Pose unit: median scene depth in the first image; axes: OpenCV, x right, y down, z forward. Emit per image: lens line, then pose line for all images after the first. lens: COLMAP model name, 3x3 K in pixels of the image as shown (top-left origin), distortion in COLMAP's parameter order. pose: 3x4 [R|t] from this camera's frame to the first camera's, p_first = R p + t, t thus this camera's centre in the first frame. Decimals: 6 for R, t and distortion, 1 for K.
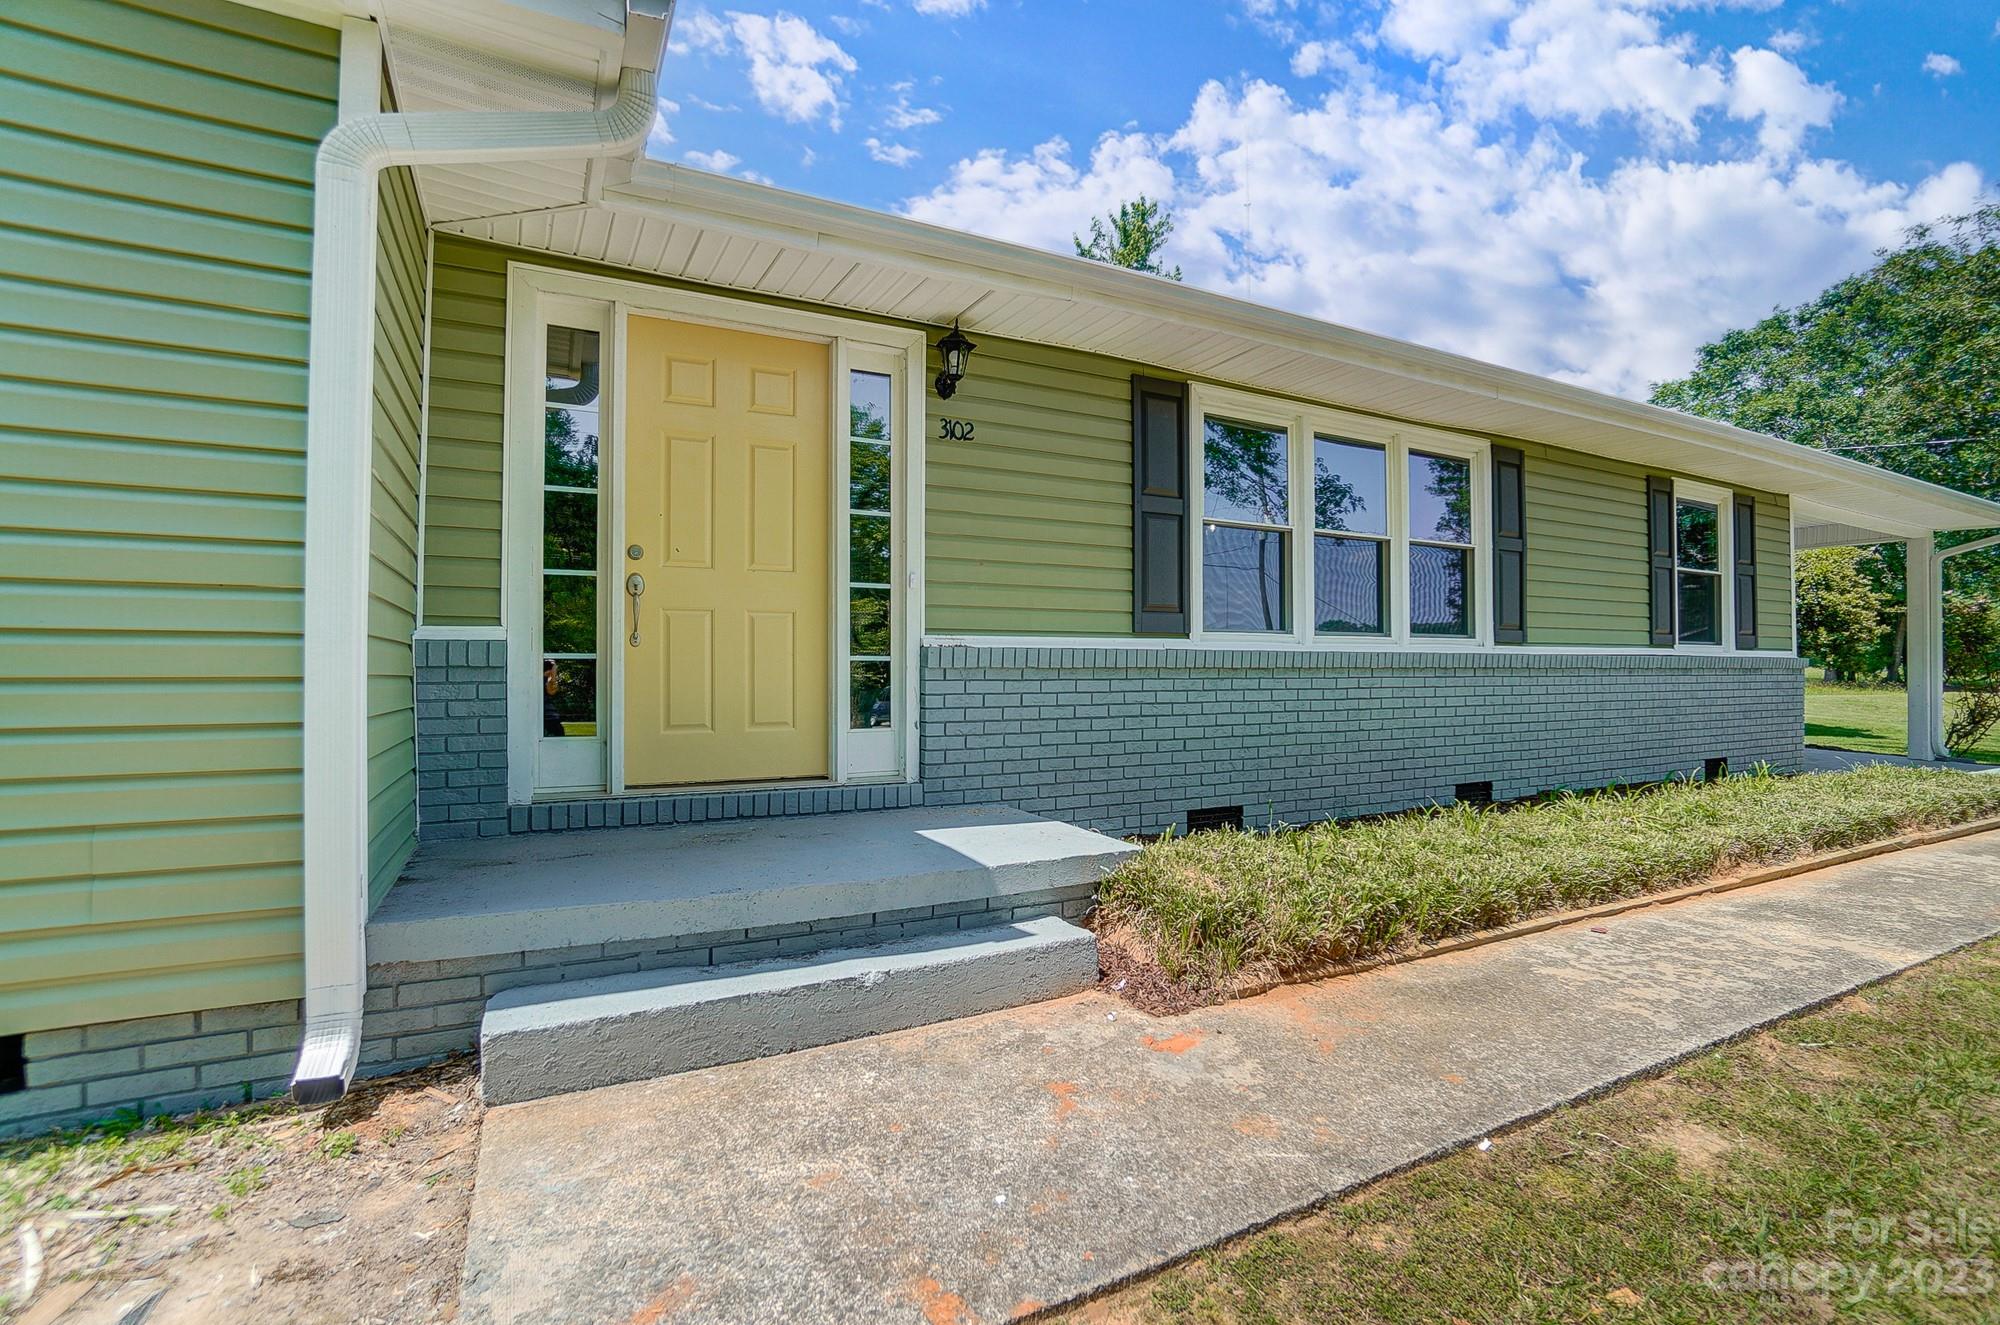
lens RADIAL K [[892.8, 0, 998.4], [0, 892.8, 663.7], [0, 0, 1]] dist [-0.069676, 0.026049]
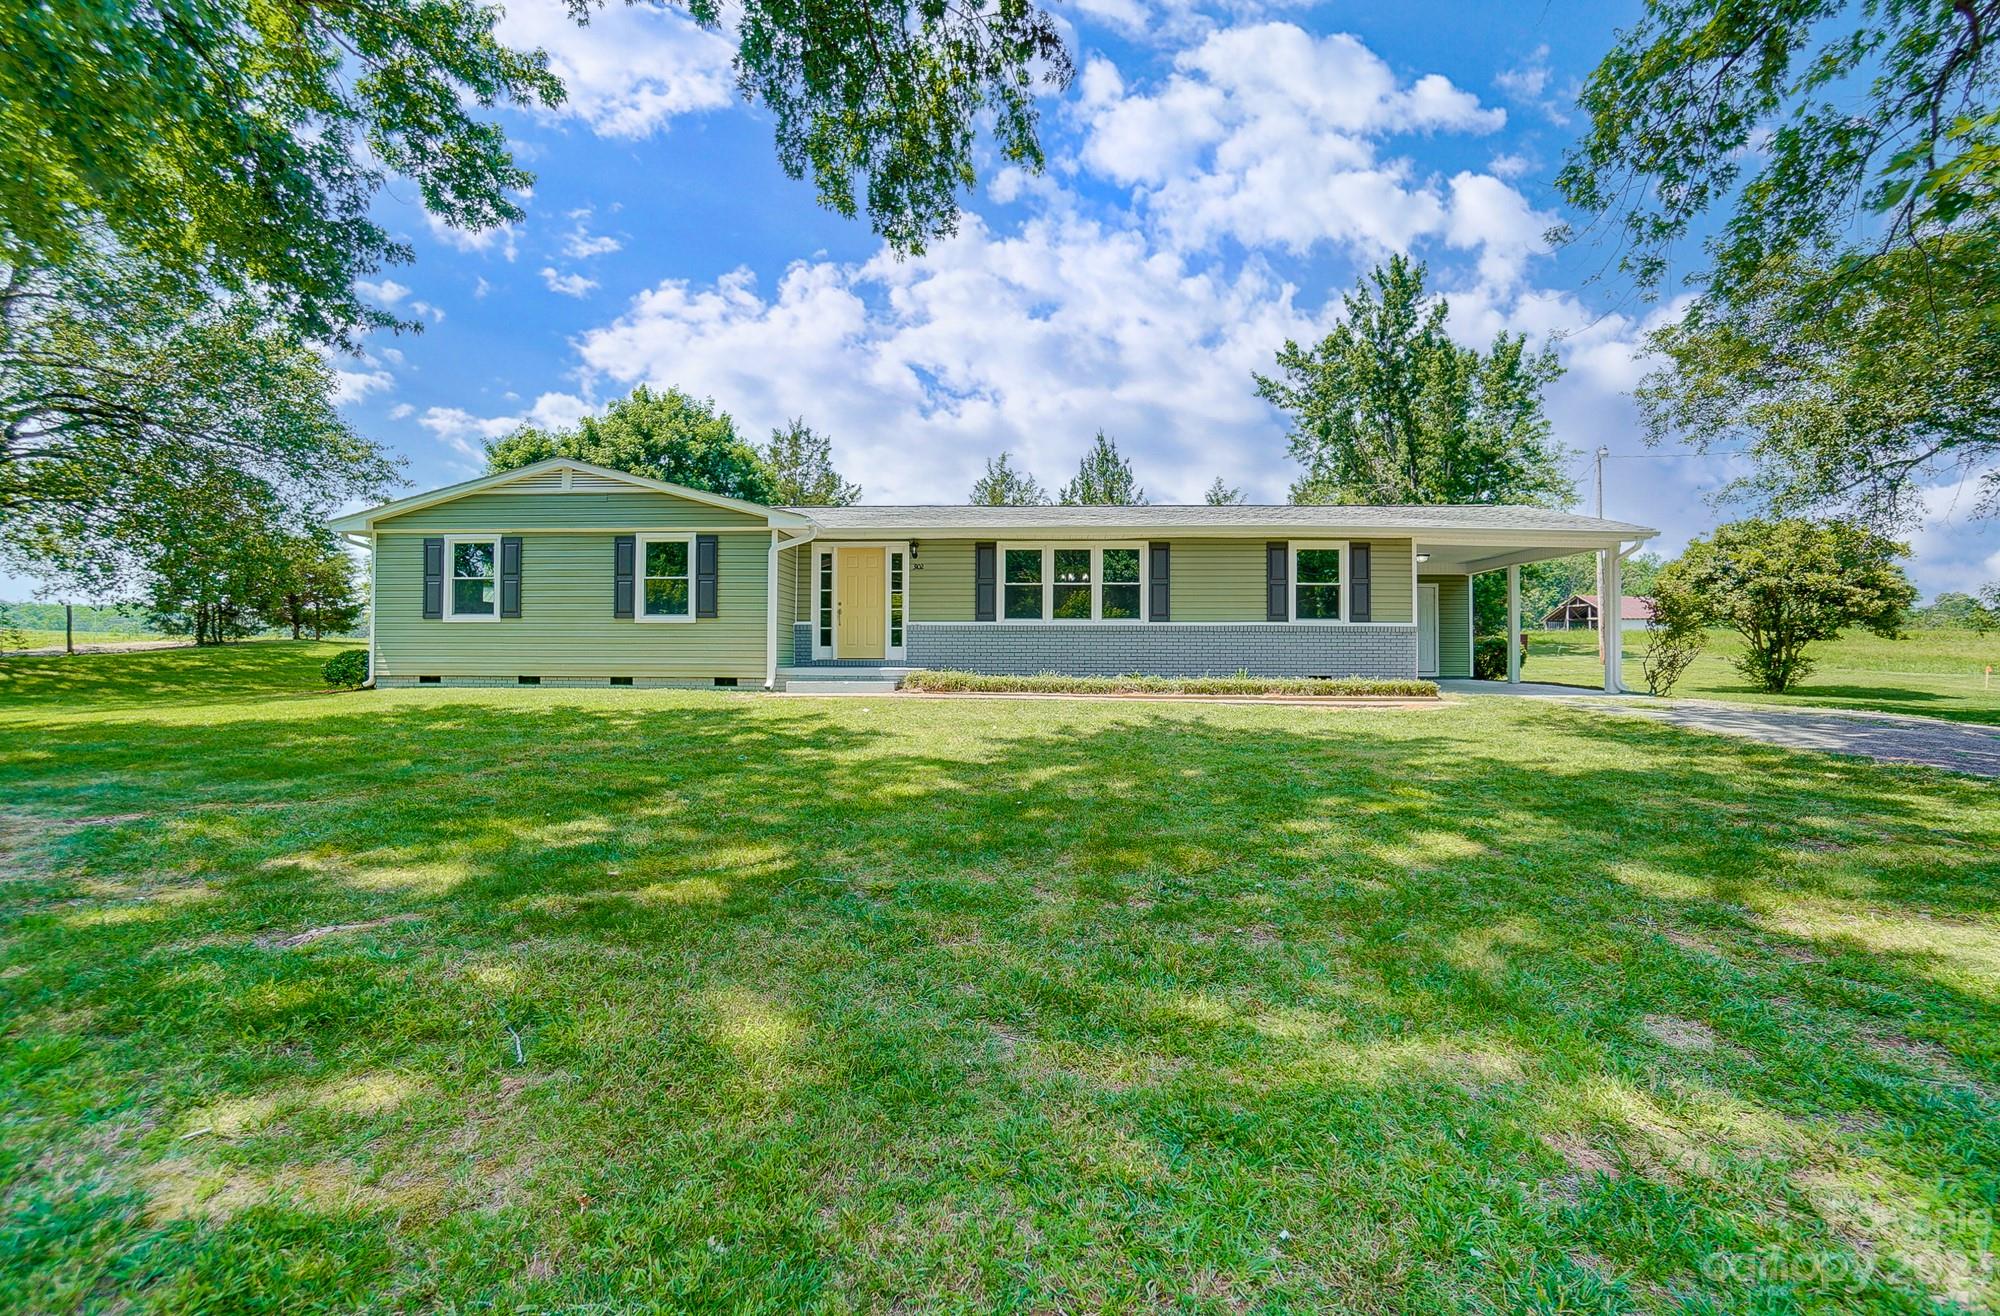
lens RADIAL K [[920.6, 0, 1009.3], [0, 920.6, 646.3], [0, 0, 1]] dist [-0.060594, 0.023071]
pose [[0.863356, -0.007050, -0.504546, 1.986027], [-0.002197, 0.999840, -0.017729, 0.122268], [0.504591, 0.016415, 0.863203, -1.893040]]
